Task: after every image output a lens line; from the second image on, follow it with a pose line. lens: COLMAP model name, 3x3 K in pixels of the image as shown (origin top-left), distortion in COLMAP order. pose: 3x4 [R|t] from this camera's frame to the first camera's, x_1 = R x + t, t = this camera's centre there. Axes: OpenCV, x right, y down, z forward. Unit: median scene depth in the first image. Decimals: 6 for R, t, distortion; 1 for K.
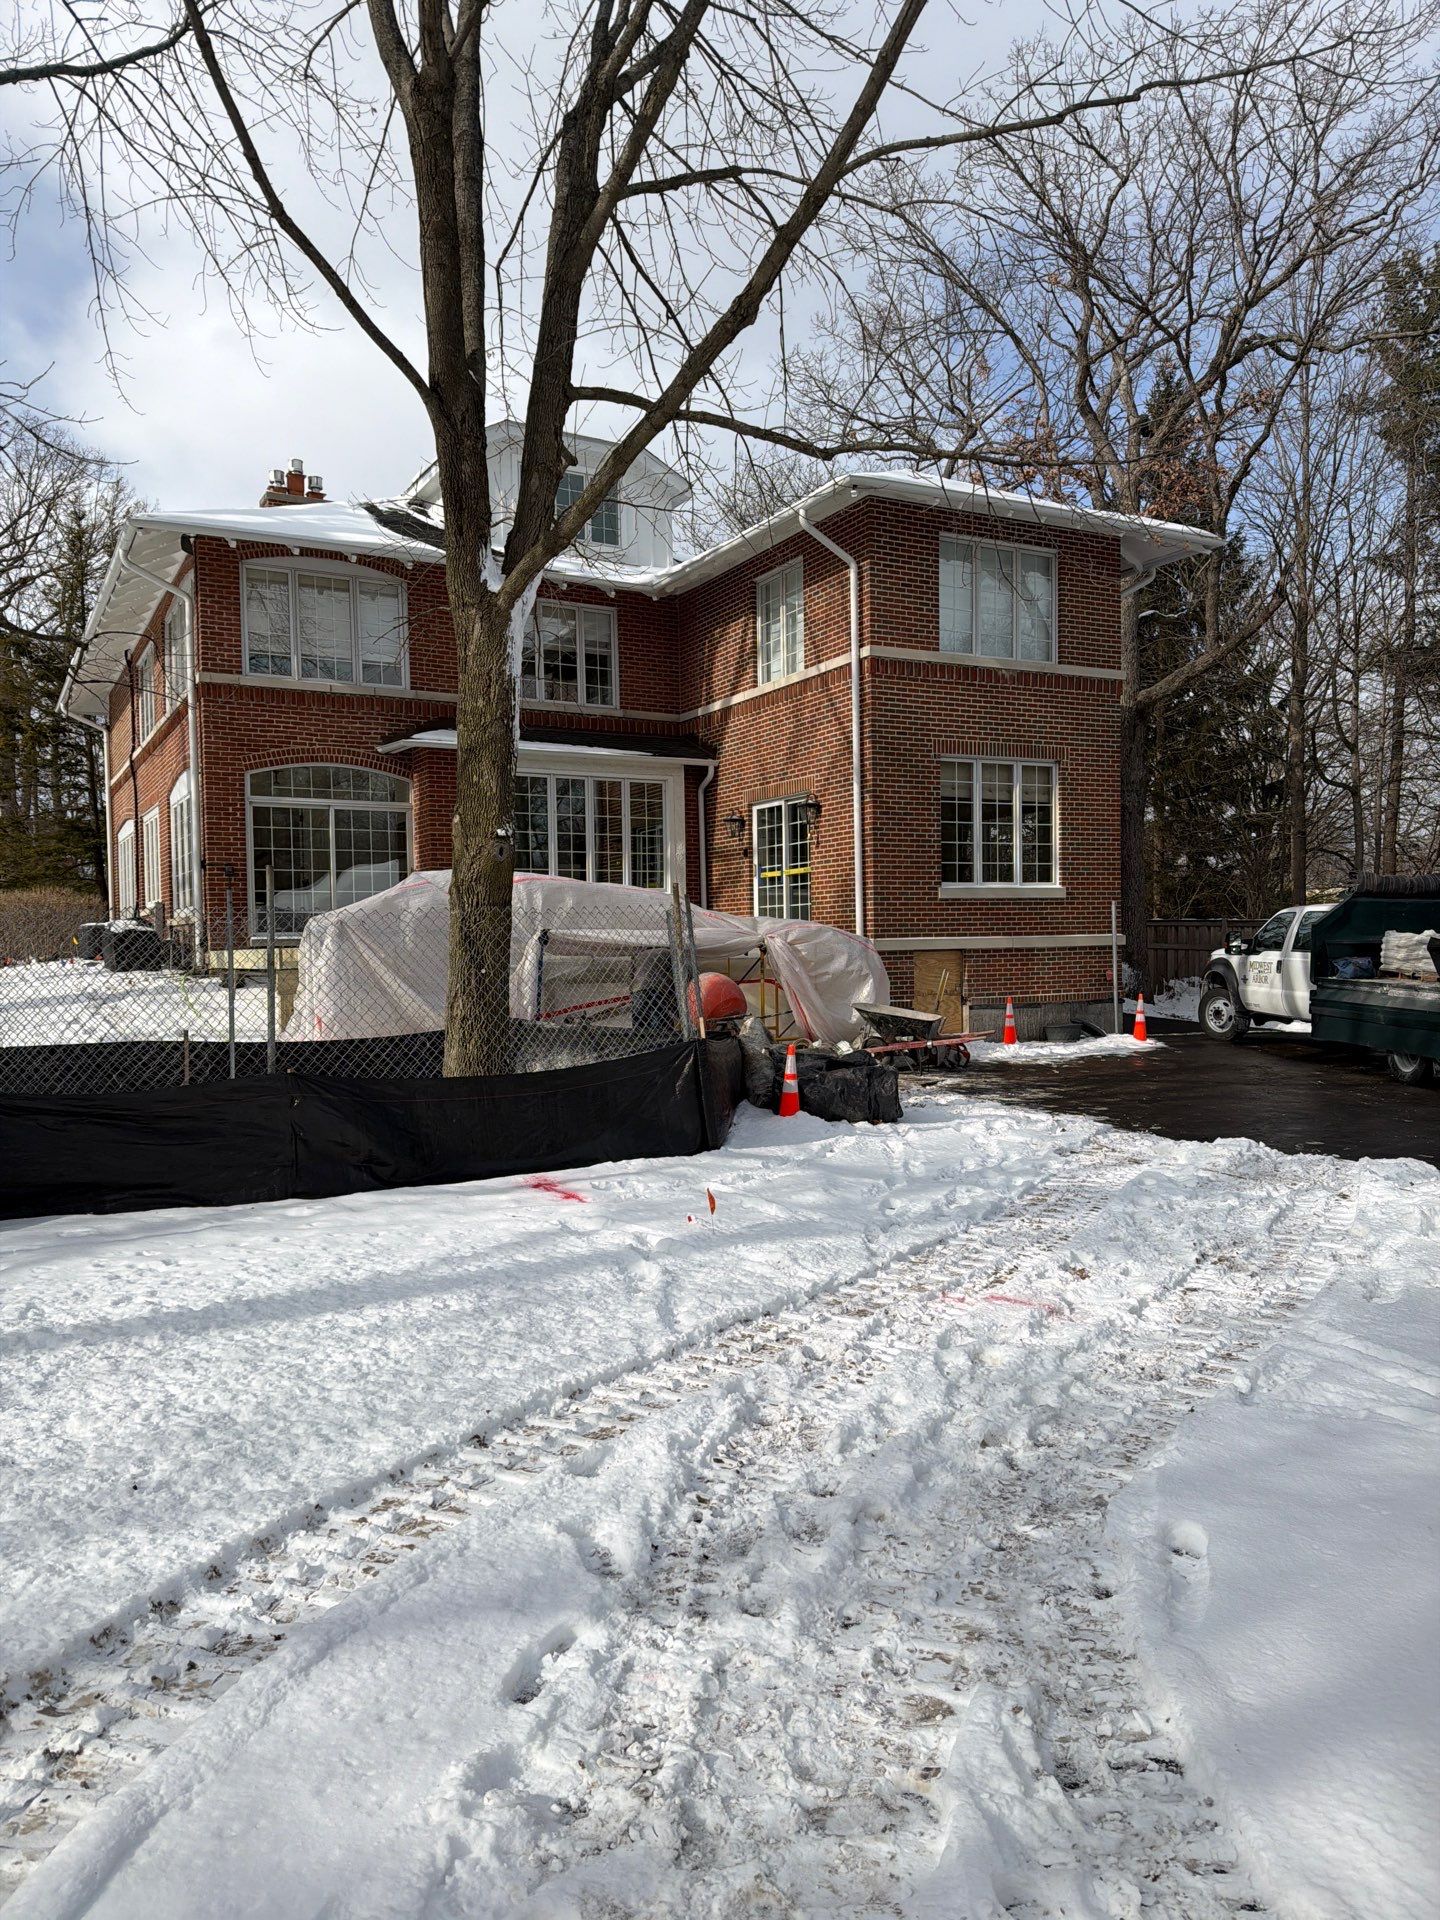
lens RADIAL K [[1382.8, 0, 715.2], [0, 1382.8, 952.1], [0, 0, 1]] dist [0.062112, -0.081406]
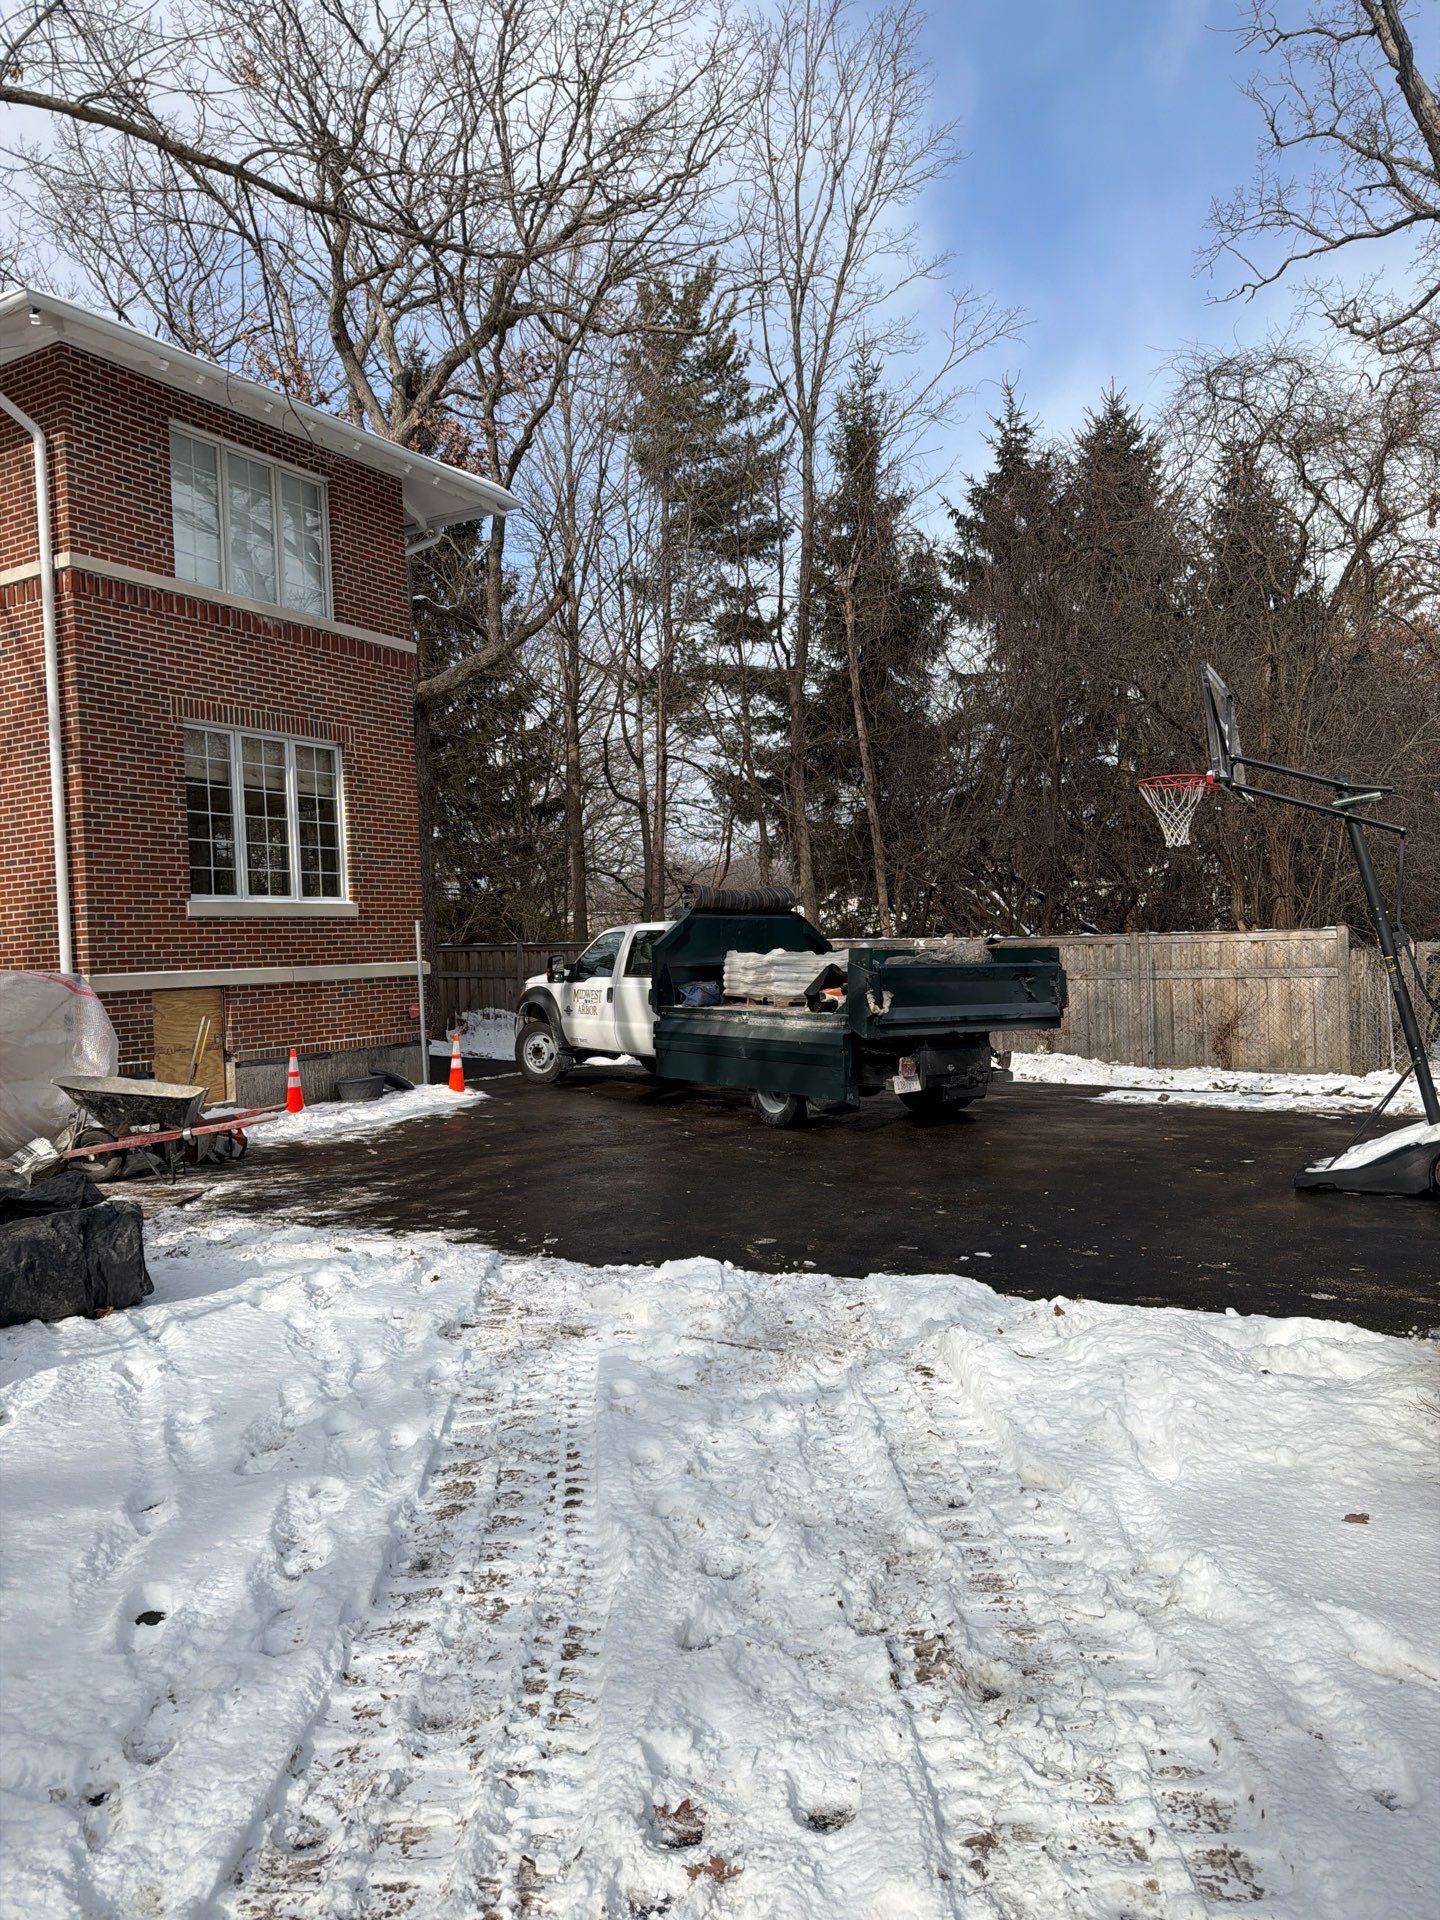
lens RADIAL K [[1344.6, 0, 724.5], [0, 1344.6, 967.1], [0, 0, 1]] dist [0.075713, -0.121015]
pose [[0.852042, -0.024467, 0.522901, 0.029683], [0.029853, 0.999553, -0.001873, -0.003014], [-0.522621, 0.017206, 0.852391, 0.251945]]
